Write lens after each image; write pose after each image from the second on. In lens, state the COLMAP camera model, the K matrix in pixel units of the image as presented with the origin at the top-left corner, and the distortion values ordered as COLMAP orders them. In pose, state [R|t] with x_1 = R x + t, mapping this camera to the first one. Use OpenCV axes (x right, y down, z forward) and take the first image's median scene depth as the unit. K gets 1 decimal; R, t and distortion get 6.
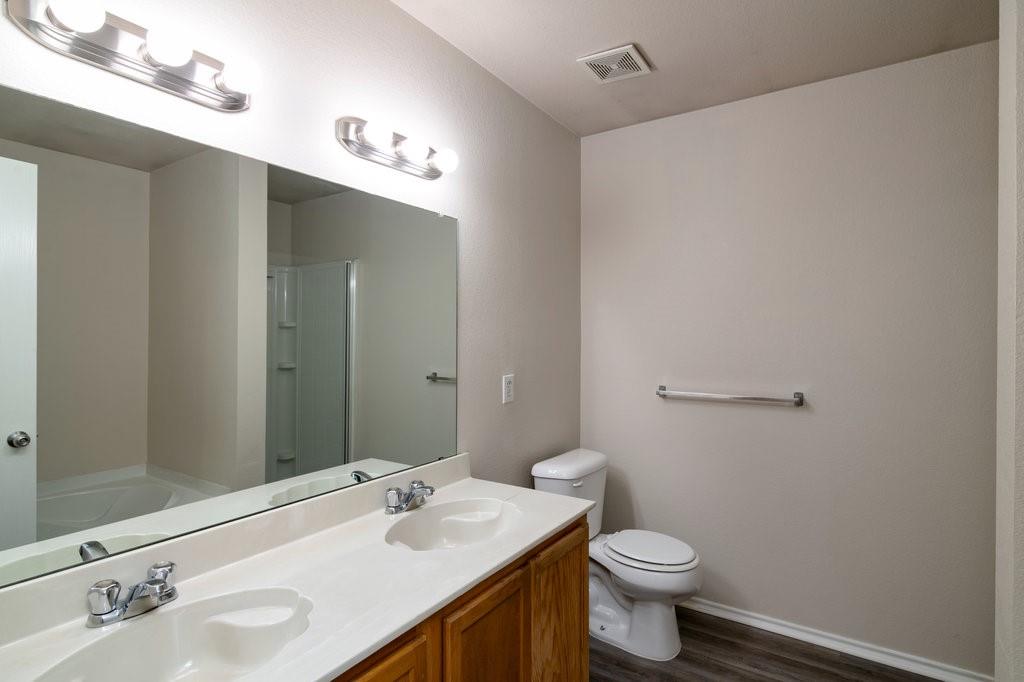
lens RADIAL K [[511.8, 0, 512.0], [0, 511.8, 341.0], [0, 0, 1]] dist [-0.096817, 0.000054]
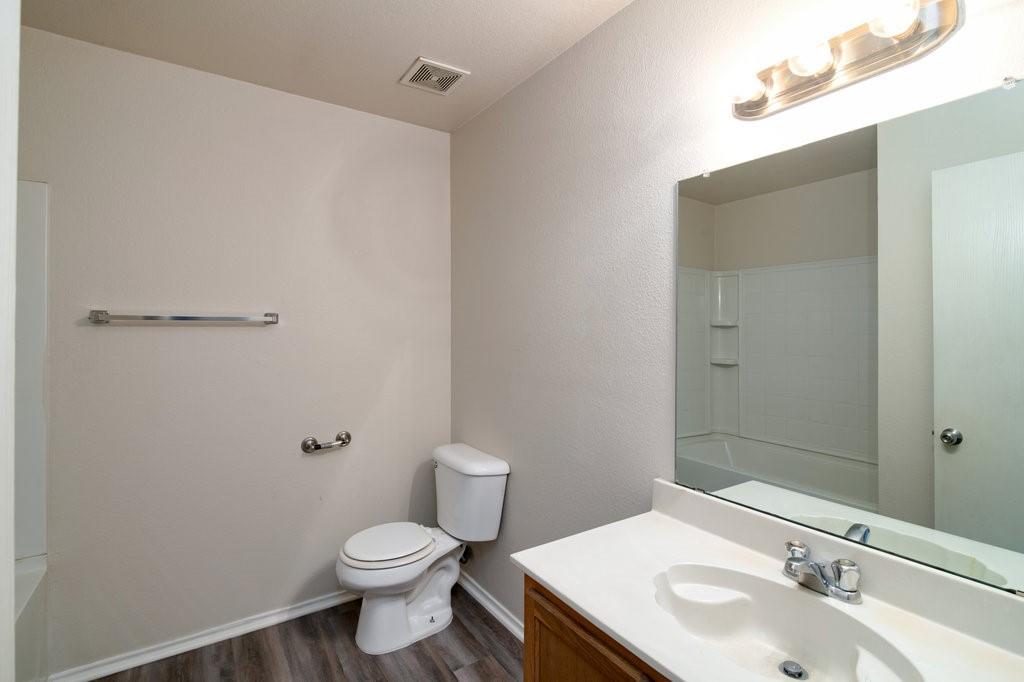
lens RADIAL K [[475.5, 0, 509.9], [0, 475.5, 329.1], [0, 0, 1]] dist [-0.015421, 0.000324]
pose [[-0.387698, -0.014005, -0.921680, 0.618609], [-0.010041, 0.999889, -0.010970, -0.003725], [0.921732, 0.005002, -0.387796, 0.984418]]
